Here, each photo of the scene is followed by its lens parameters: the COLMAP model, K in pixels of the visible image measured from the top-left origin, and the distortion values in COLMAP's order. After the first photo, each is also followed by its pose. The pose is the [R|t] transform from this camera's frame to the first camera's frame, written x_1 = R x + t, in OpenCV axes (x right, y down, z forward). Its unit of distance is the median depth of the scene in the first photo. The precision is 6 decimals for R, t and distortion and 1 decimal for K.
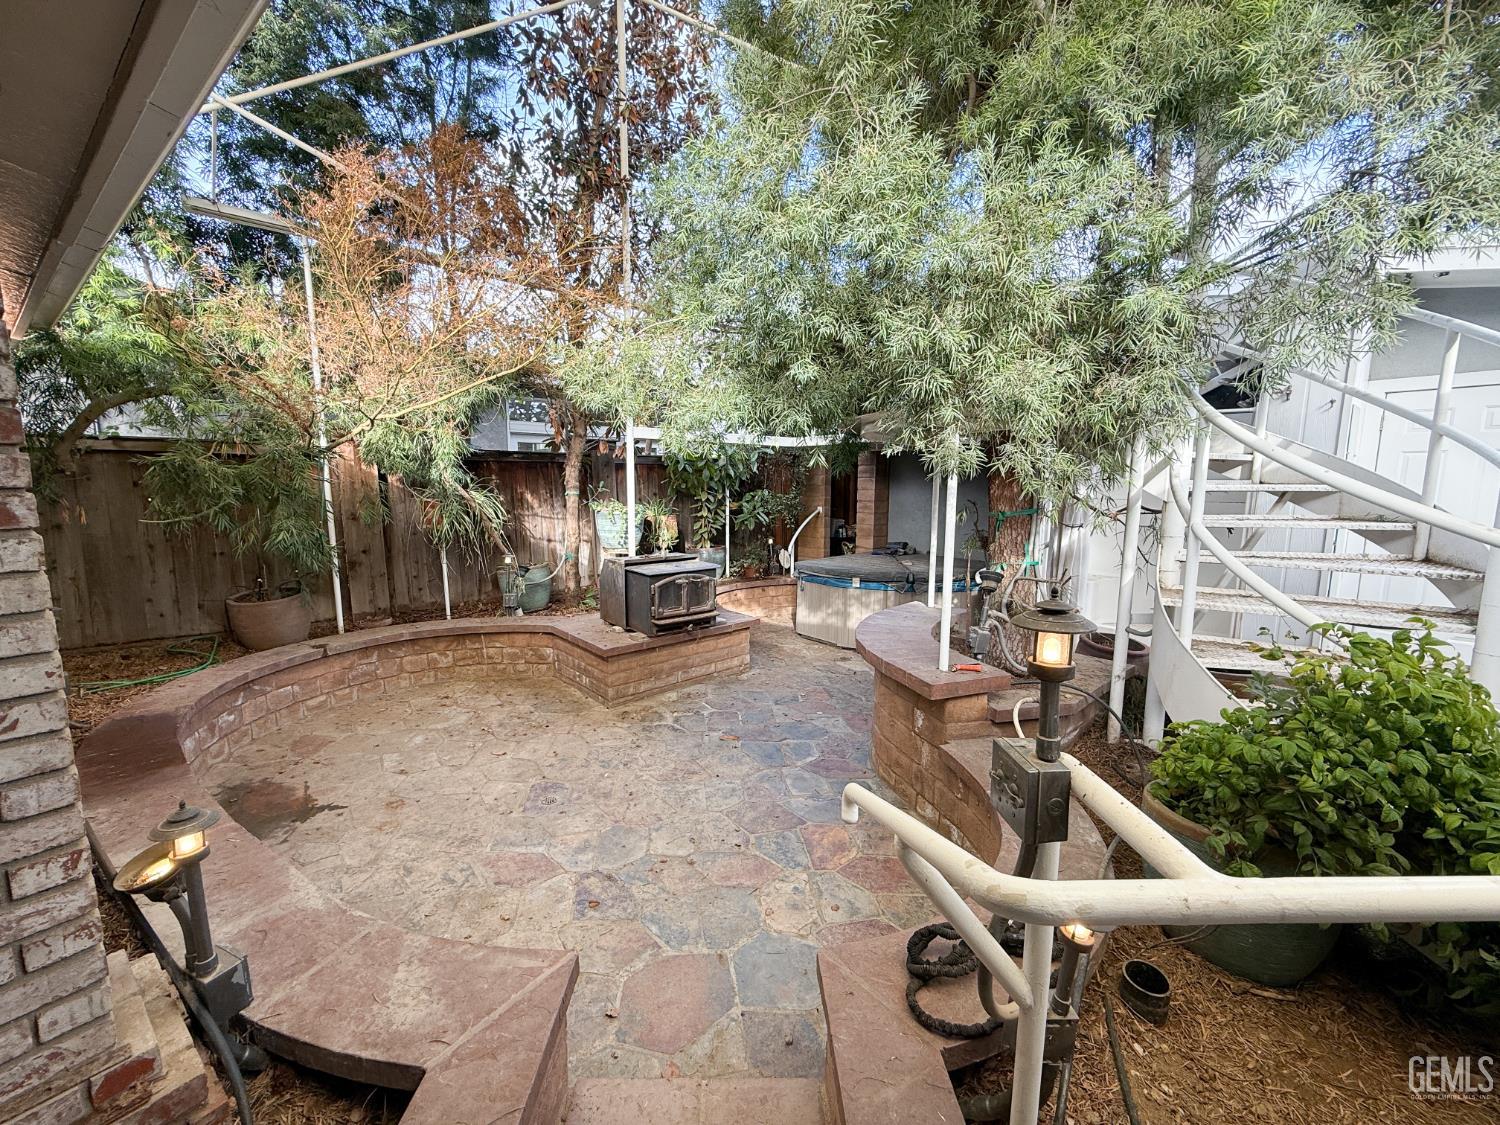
lens RADIAL K [[597.4, 0, 750.0], [0, 597.4, 562.5], [0, 0, 1]] dist [0.000267, 0.000081]
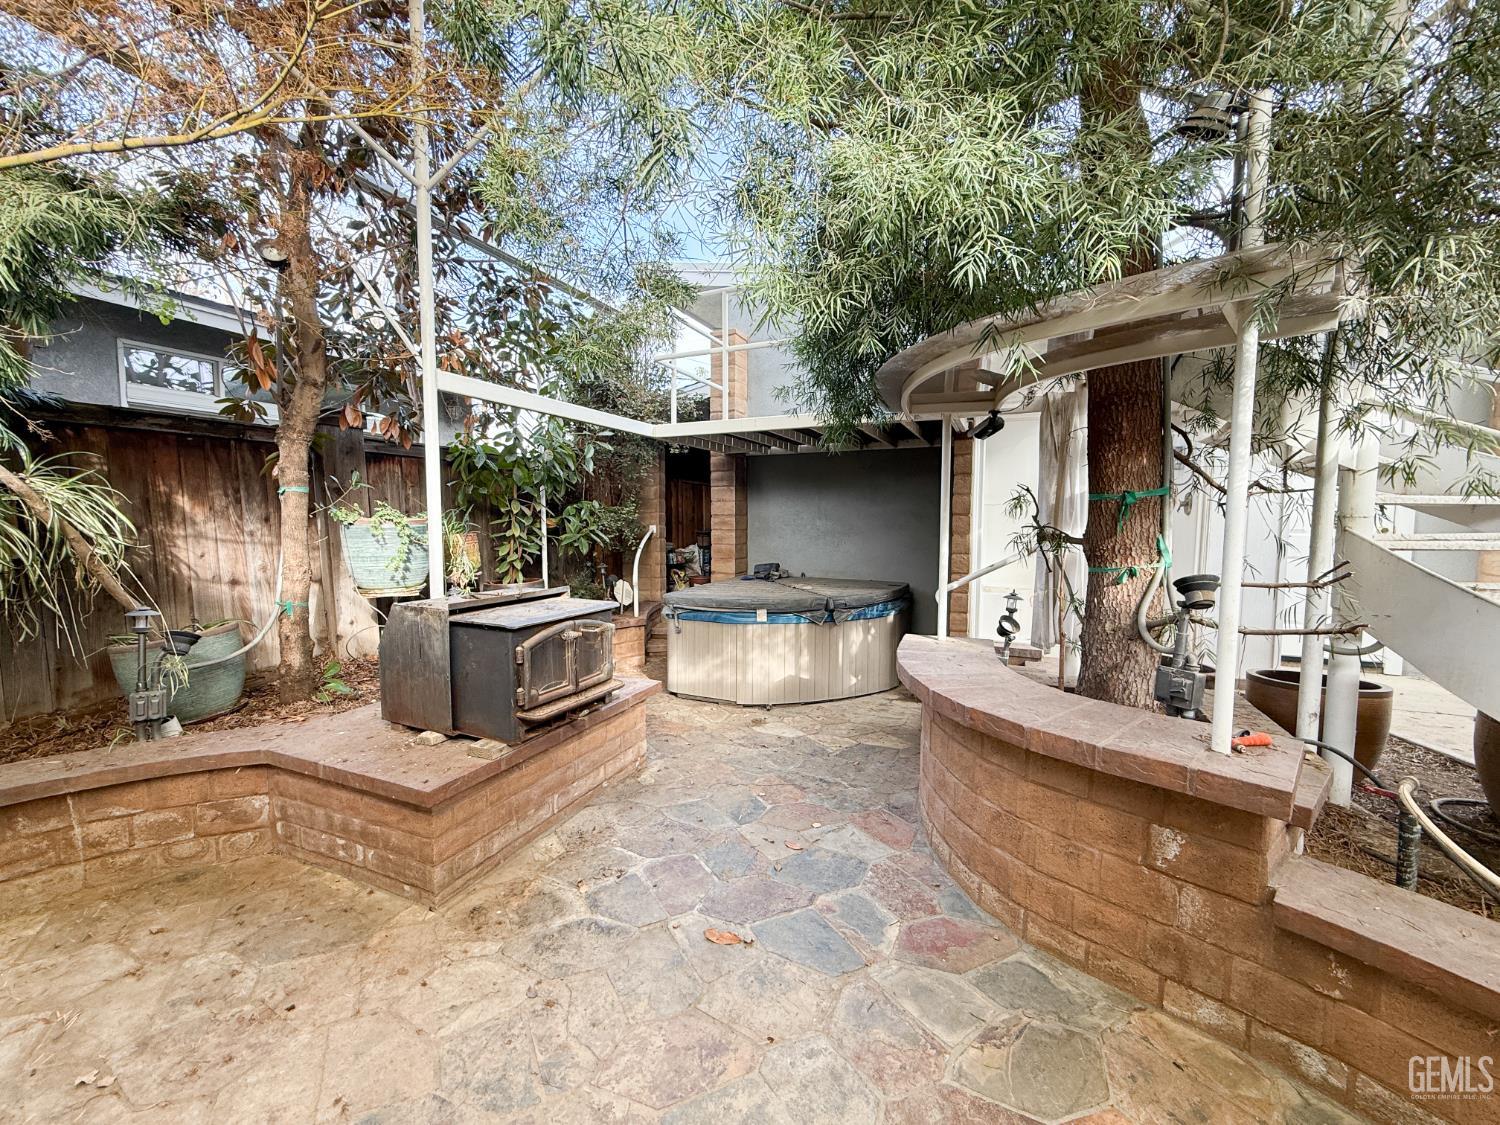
lens RADIAL K [[597.4, 0, 750.0], [0, 597.4, 562.5], [0, 0, 1]] dist [0.000267, 0.000081]
pose [[0.904327, -0.036532, 0.425274, -0.173846], [0.061856, 0.997030, -0.045888, 0.000429], [-0.422334, 0.067804, 0.903901, 0.374636]]
